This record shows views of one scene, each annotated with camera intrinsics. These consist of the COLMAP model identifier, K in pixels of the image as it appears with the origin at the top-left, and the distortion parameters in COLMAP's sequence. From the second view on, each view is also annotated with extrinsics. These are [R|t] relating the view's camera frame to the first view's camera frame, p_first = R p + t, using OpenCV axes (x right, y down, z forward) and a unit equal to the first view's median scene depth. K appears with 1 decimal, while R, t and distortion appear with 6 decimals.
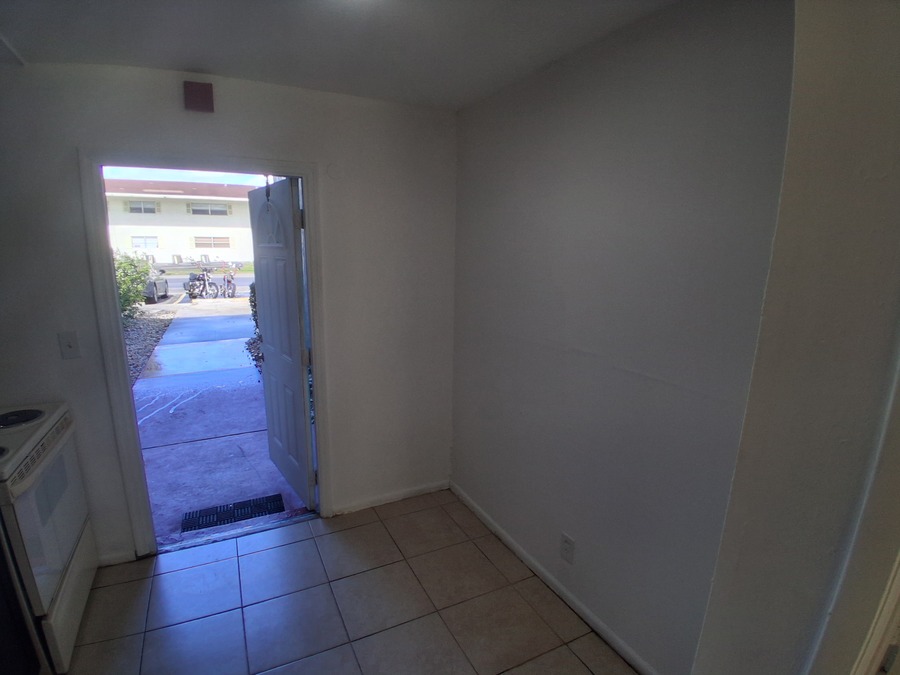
lens RADIAL K [[458.3, 0, 462.2], [0, 458.3, 353.3], [0, 0, 1]] dist [-0.022031, -0.016659]
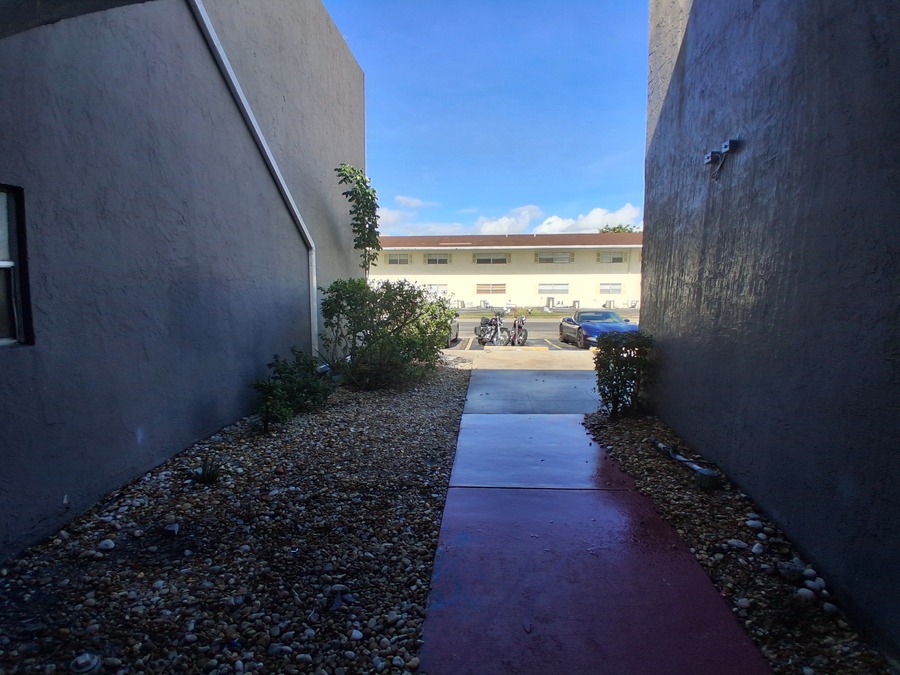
lens RADIAL K [[455.9, 0, 443.8], [0, 455.9, 353.6], [0, 0, 1]] dist [-0.039767, -0.020158]
pose [[0.838221, 0.053936, -0.542657, -0.670177], [-0.106946, 0.992032, -0.066596, -0.133682], [0.534741, 0.113857, 0.837310, 0.766568]]
